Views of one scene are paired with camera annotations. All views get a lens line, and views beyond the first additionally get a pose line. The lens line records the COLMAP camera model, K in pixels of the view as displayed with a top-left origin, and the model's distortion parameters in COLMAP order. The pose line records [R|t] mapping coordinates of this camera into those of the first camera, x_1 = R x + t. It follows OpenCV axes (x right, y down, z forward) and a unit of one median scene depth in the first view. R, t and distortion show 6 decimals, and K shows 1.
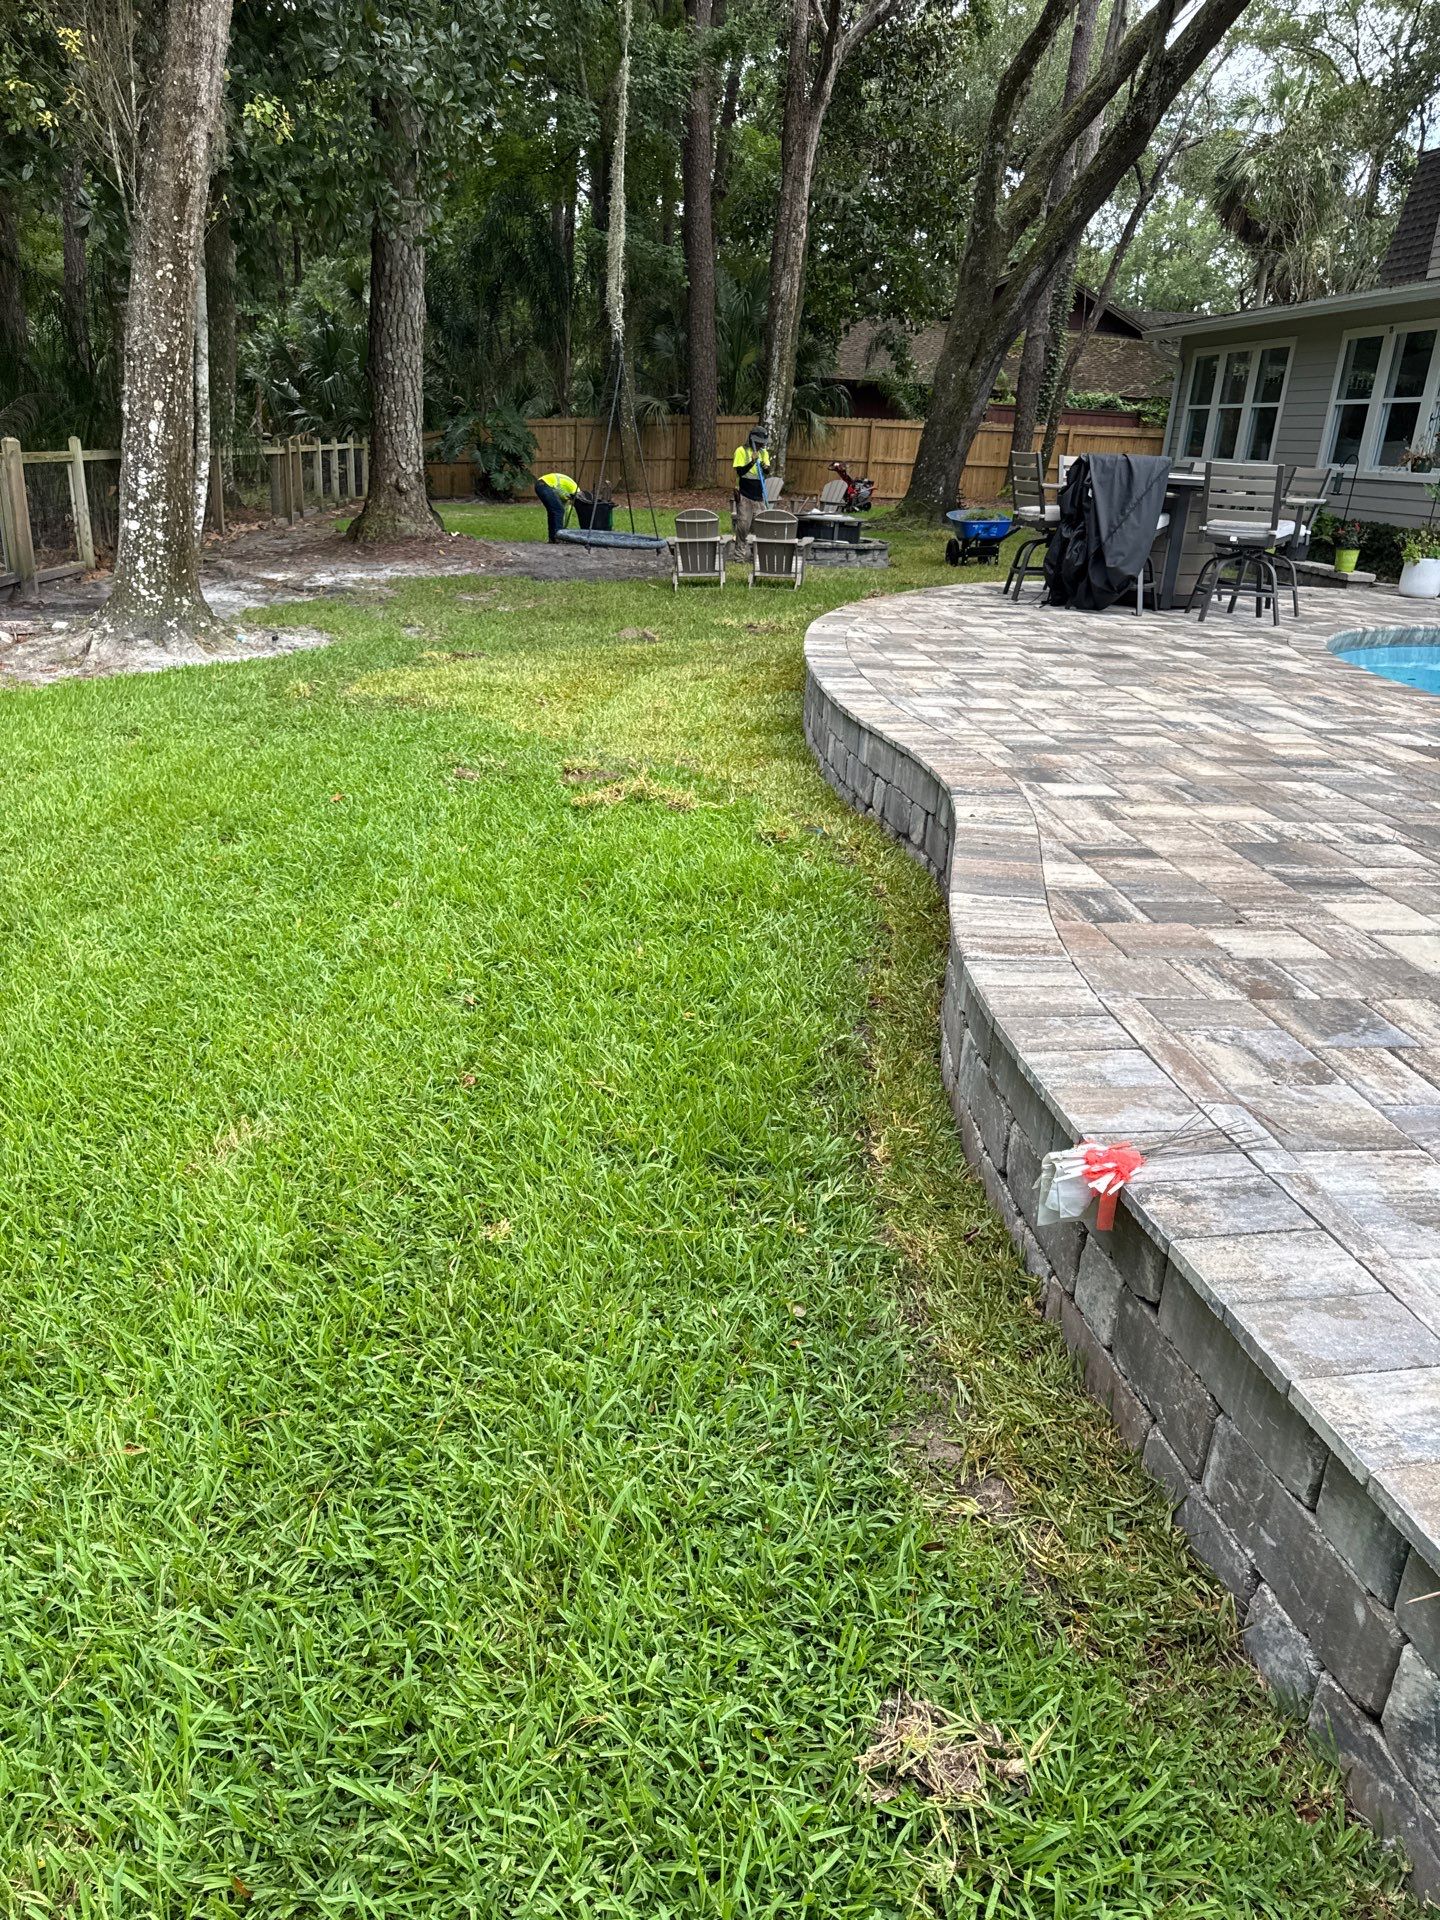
lens RADIAL K [[1362.0, 0, 716.0], [0, 1362.0, 964.6], [0, 0, 1]] dist [0.082011, -0.100247]
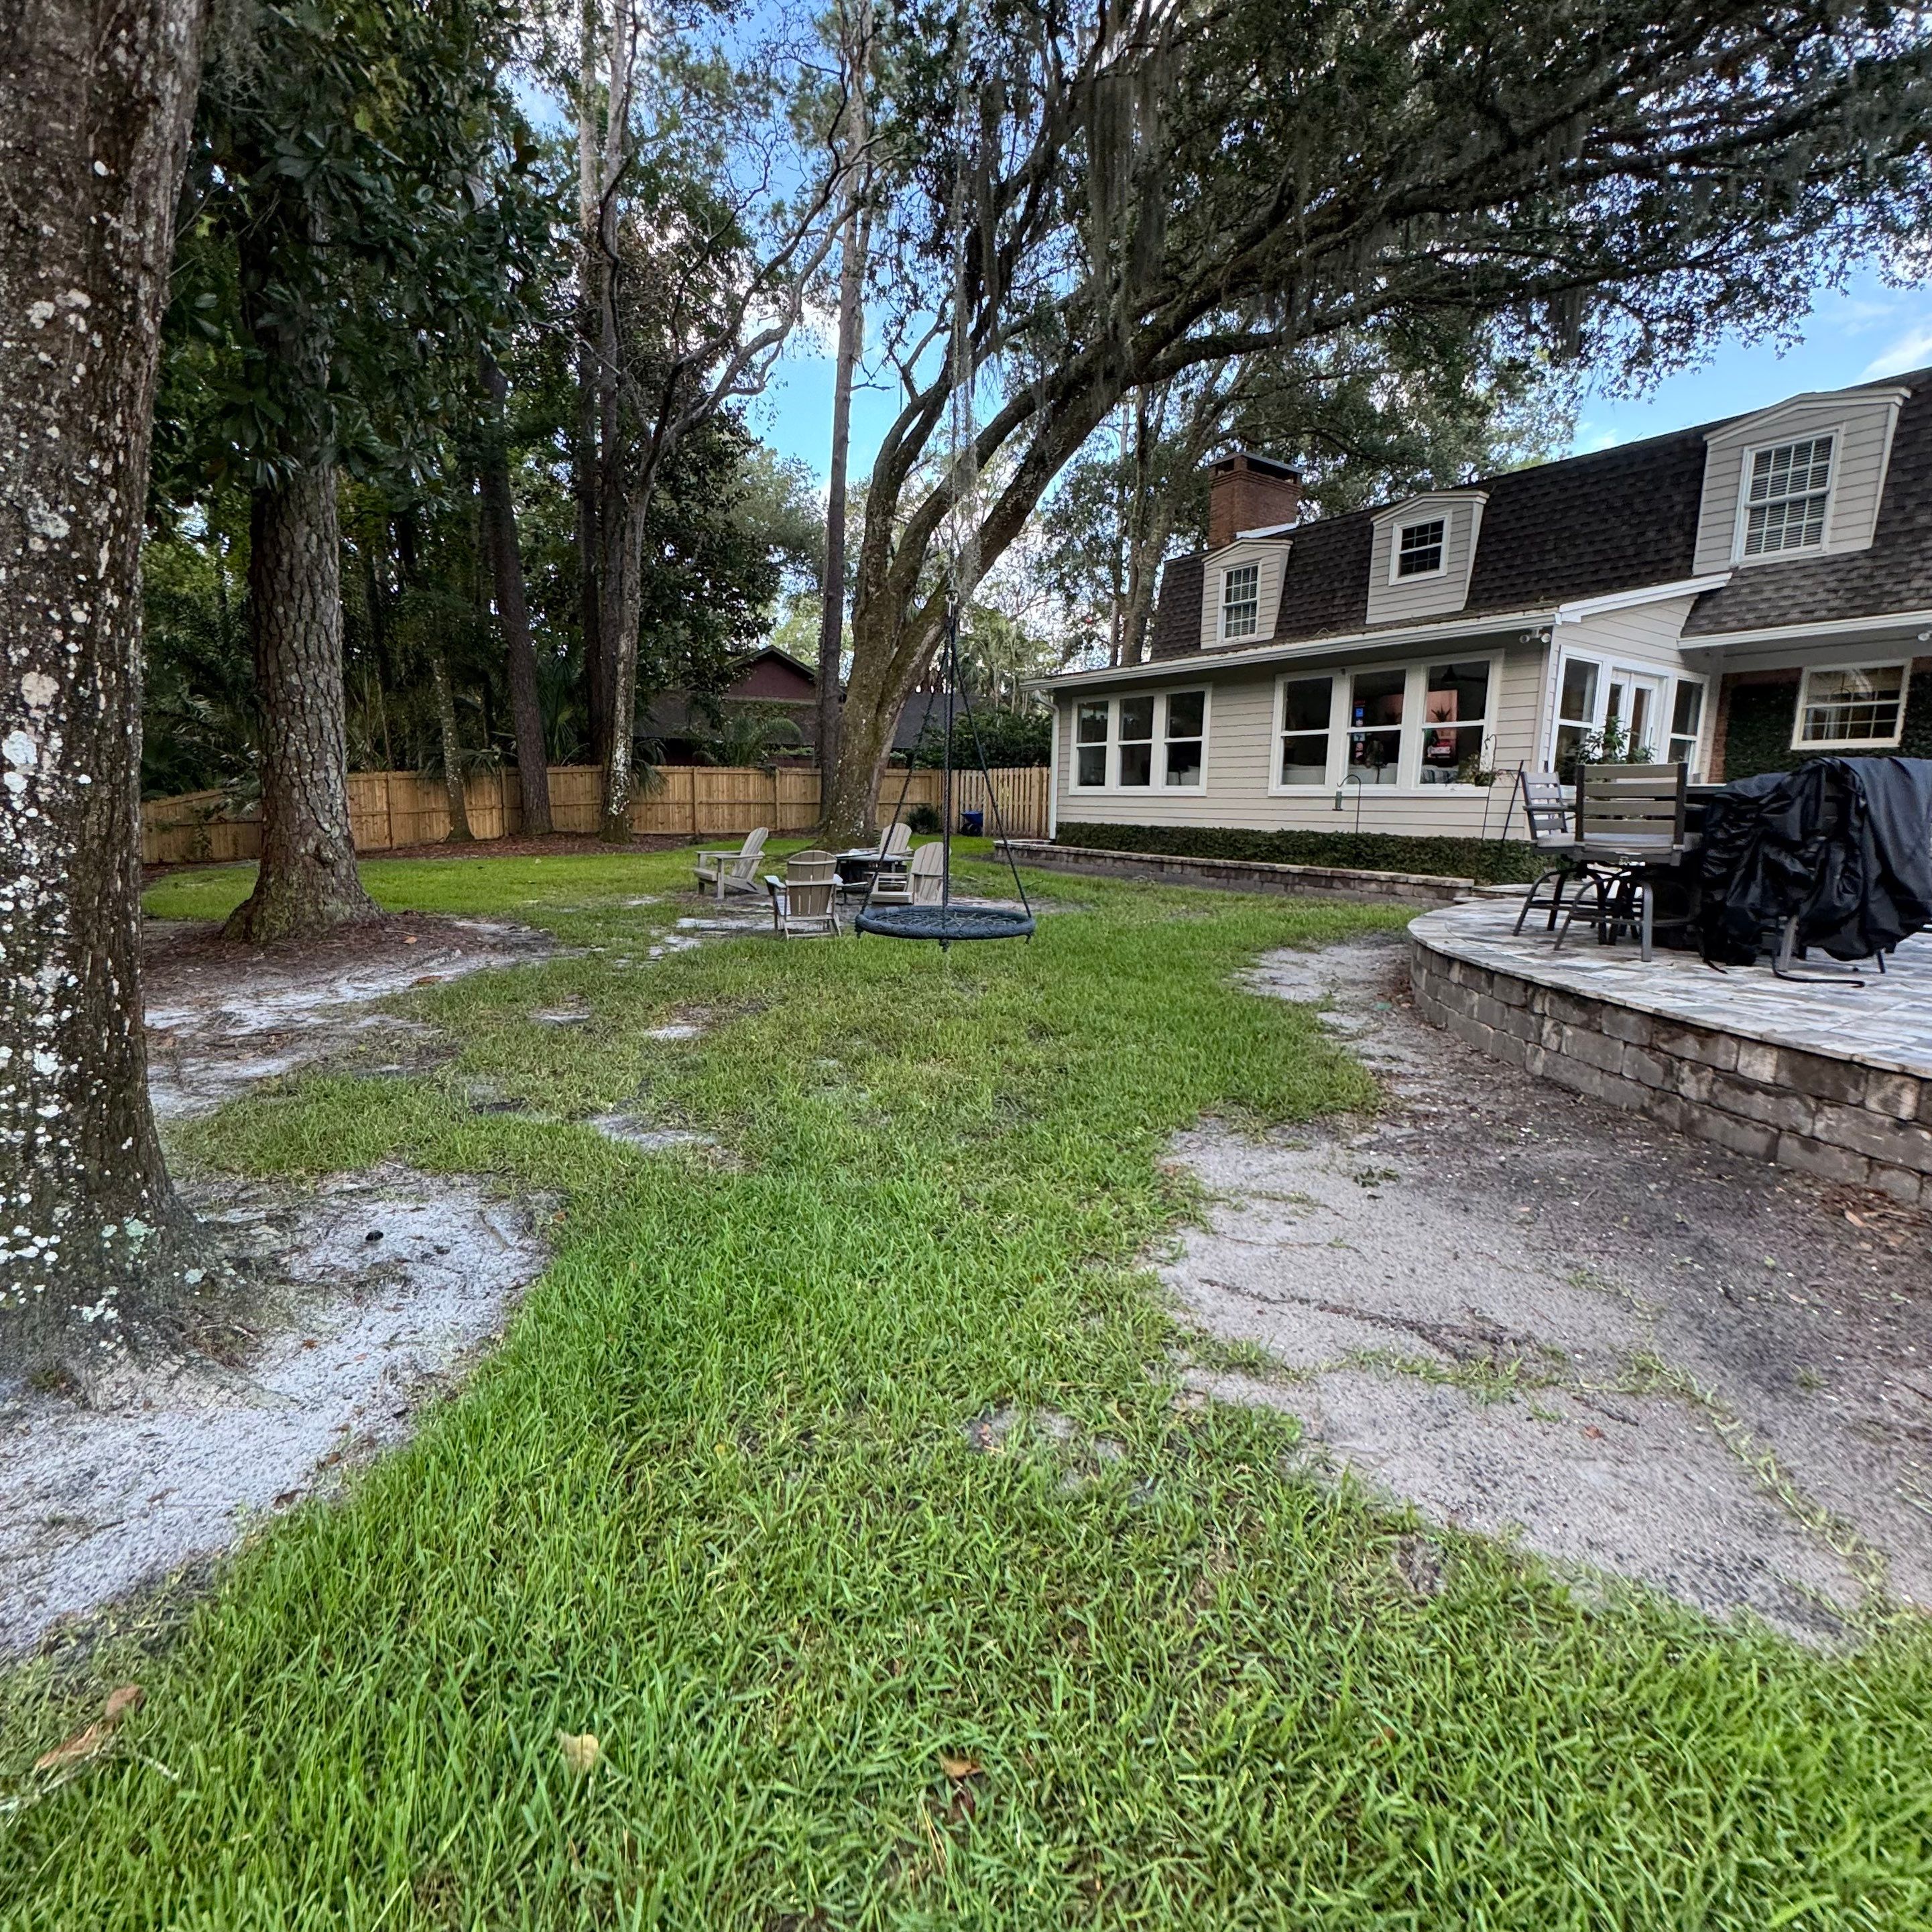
lens RADIAL K [[1038.1, 0, 968.0], [0, 1038.1, 965.4], [0, 0, 1]] dist [-0.006336, -0.000579]
pose [[0.871101, -0.114525, 0.477564, -0.323636], [0.204523, 0.968689, -0.140758, -0.251476], [-0.446490, 0.220287, 0.867248, 0.678496]]
